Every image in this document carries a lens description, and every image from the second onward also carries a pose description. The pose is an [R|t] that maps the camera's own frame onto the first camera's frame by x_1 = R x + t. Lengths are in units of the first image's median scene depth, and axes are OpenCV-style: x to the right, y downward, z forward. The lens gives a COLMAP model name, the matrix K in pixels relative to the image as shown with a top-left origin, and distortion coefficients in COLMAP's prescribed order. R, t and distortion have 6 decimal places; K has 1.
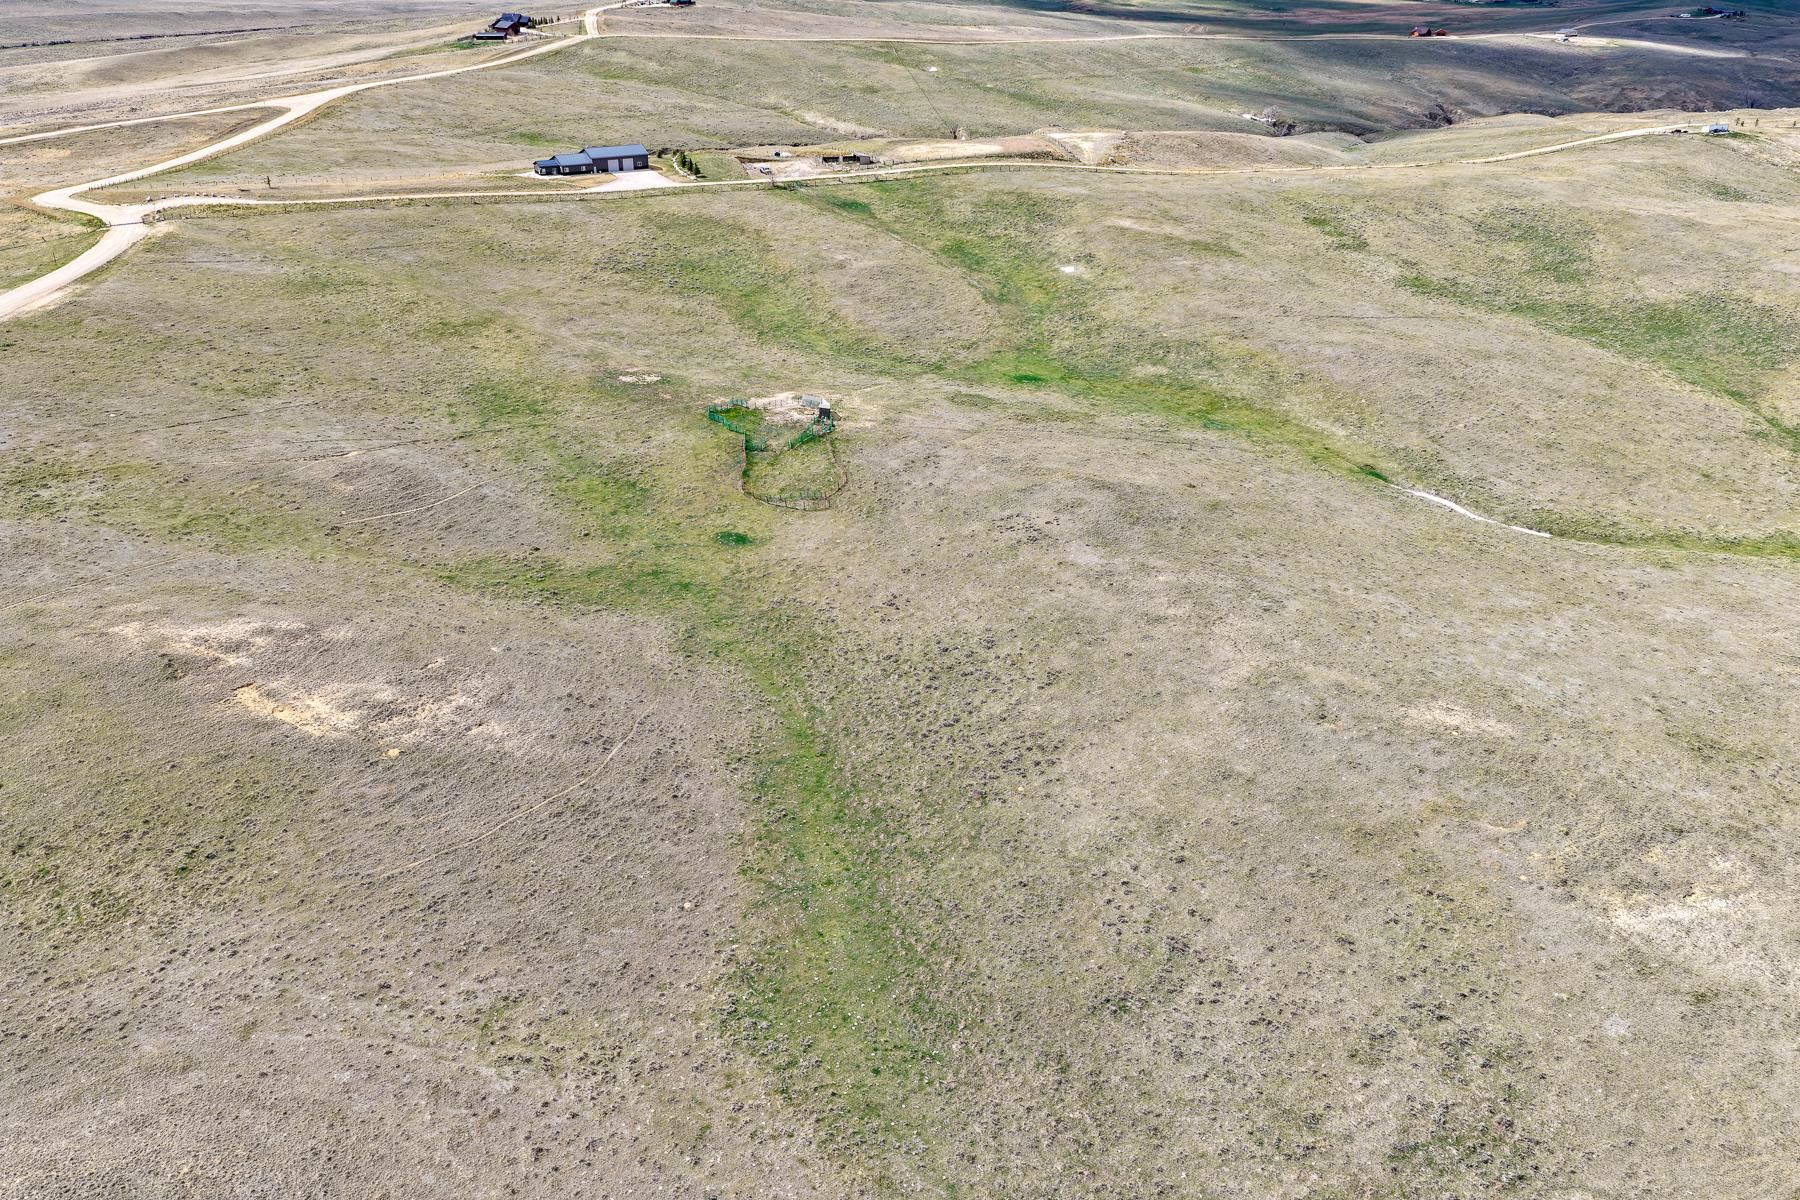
lens RADIAL K [[1491.3, 0, 900.0], [0, 1491.3, 600.0], [0, 0, 1]] dist [-0.012543, 0.037213]
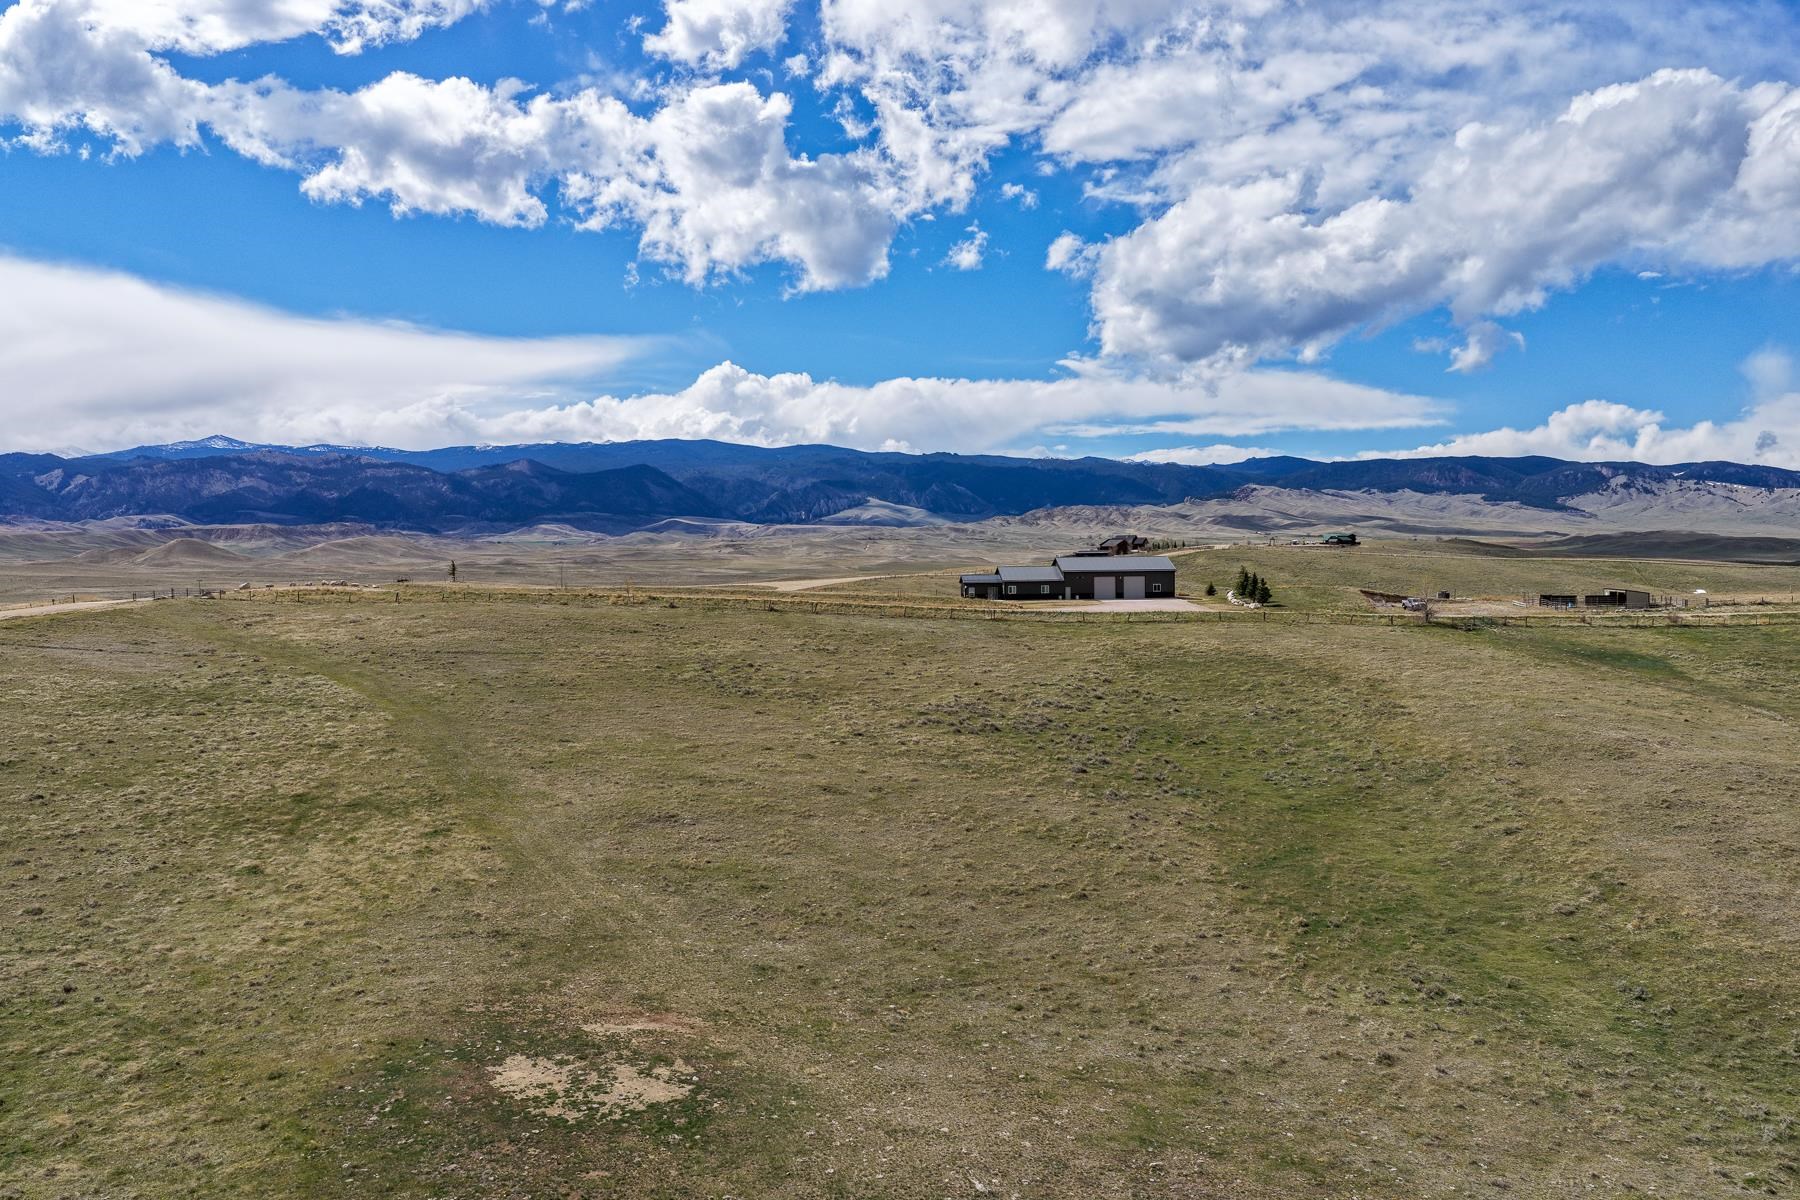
lens RADIAL K [[1491.3, 0, 900.0], [0, 1491.3, 600.0], [0, 0, 1]] dist [-0.012543, 0.037213]
pose [[0.904137, 0.004340, -0.427220, -0.038417], [-0.168768, 0.922254, -0.347799, -0.103819], [0.392496, 0.386559, 0.834577, 0.589977]]
